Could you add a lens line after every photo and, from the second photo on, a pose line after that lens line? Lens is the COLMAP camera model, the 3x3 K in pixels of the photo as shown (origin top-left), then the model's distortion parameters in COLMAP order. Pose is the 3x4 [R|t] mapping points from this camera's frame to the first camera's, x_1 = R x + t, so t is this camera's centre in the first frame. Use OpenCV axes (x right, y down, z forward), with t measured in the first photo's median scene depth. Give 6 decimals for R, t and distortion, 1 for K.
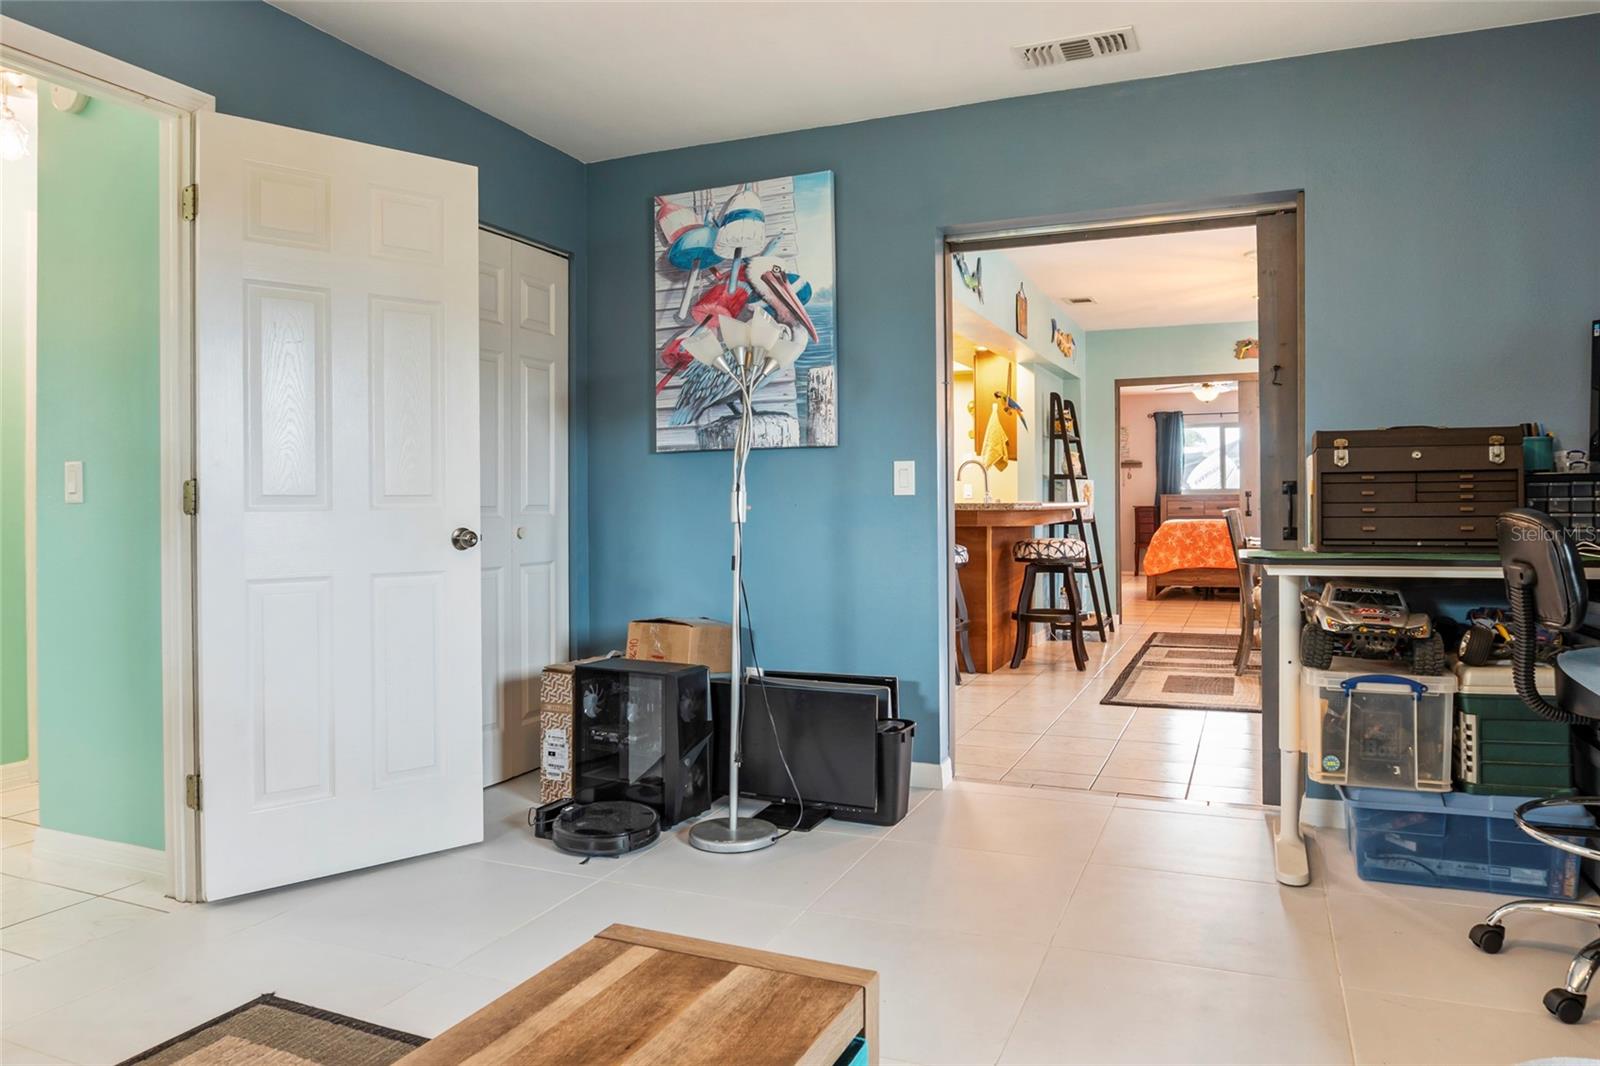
lens RADIAL K [[1092.3, 0, 789.4], [0, 1092.3, 499.9], [0, 0, 1]] dist [-0.032552, 0.001870]
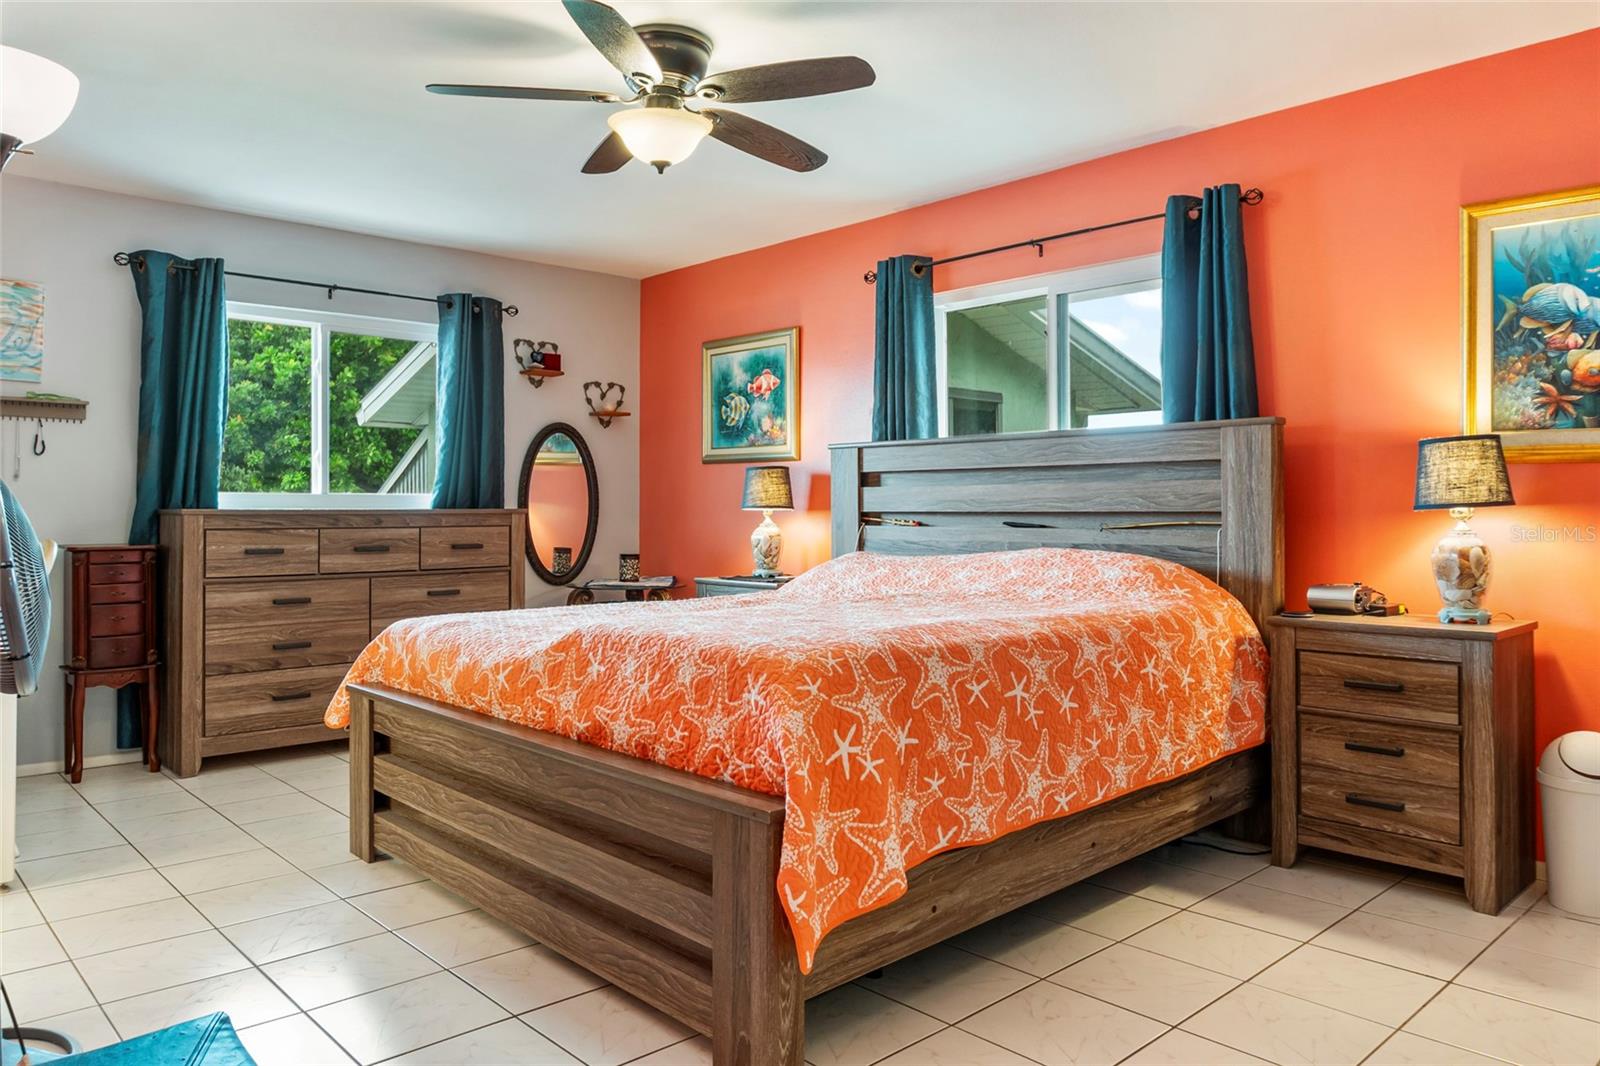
lens RADIAL K [[1092.3, 0, 789.4], [0, 1092.3, 499.9], [0, 0, 1]] dist [-0.032552, 0.001870]
pose [[0.396013, 0.017418, 0.918080, 0.202086], [-0.003464, 0.999841, -0.017475, -0.004882], [-0.918238, 0.003740, 0.396011, 1.140580]]
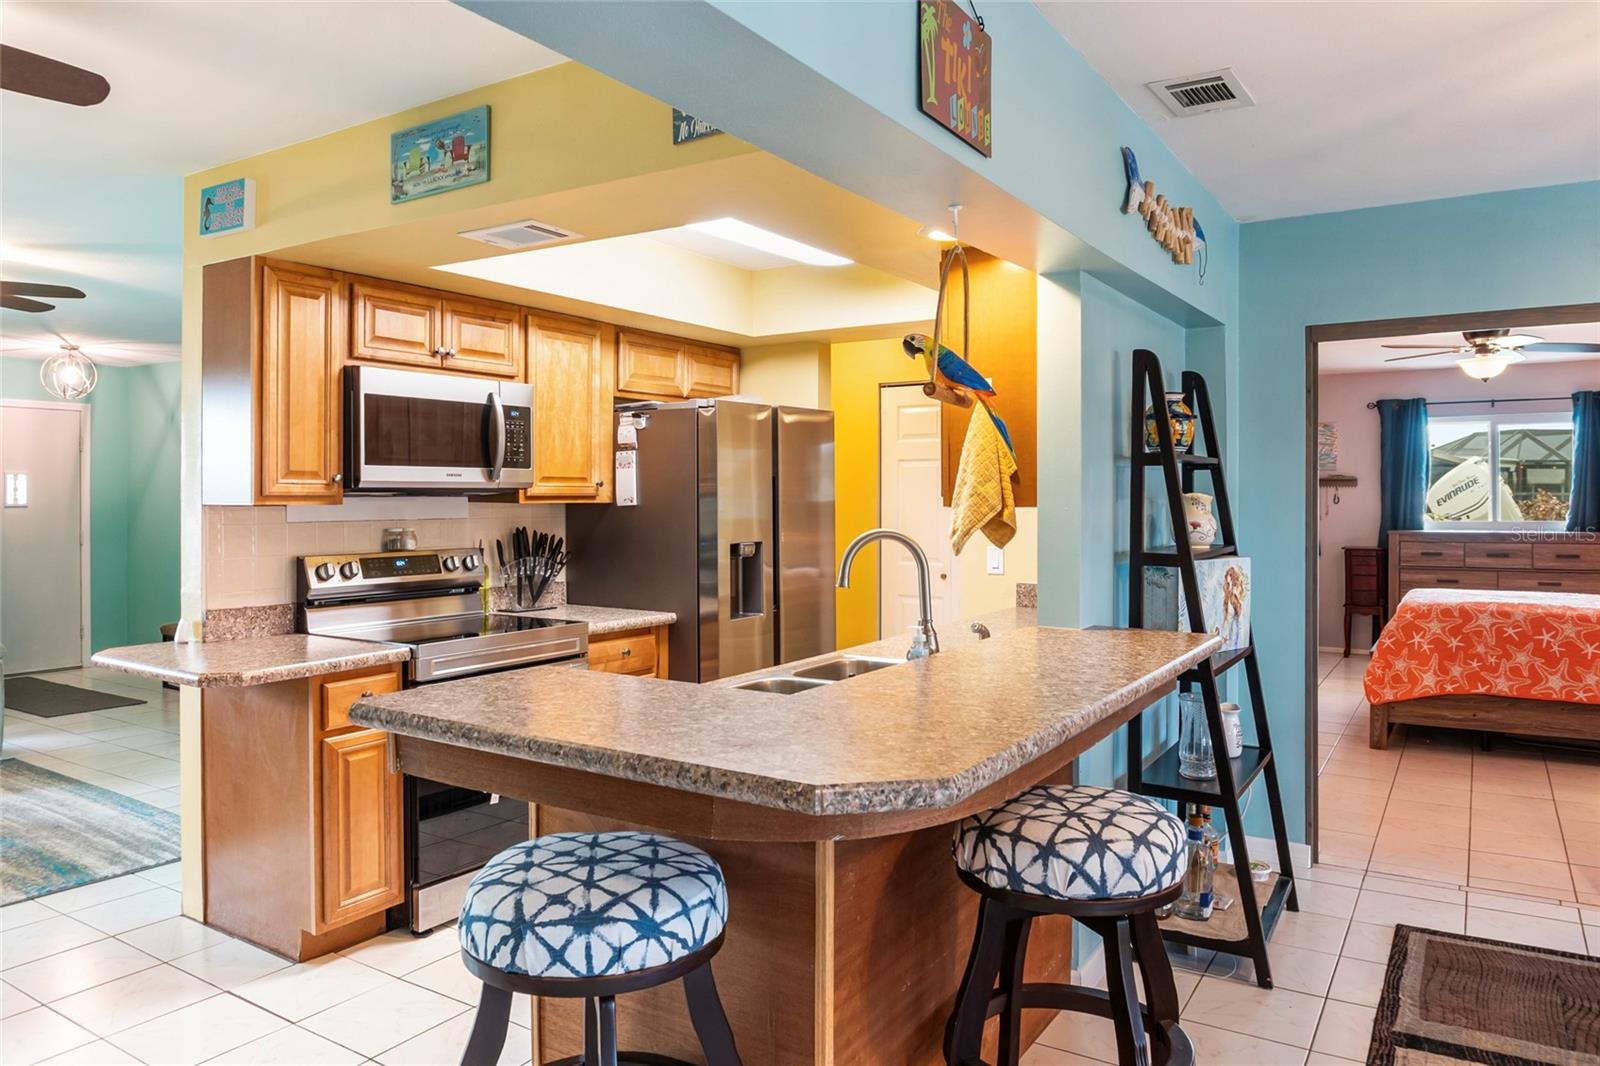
lens RADIAL K [[1092.3, 0, 789.4], [0, 1092.3, 499.9], [0, 0, 1]] dist [-0.032552, 0.001870]
pose [[0.986691, 0.004774, -0.162534, 0.161786], [-0.003828, 0.999974, 0.006129, -0.040411], [0.162559, -0.005426, 0.986684, 0.524498]]
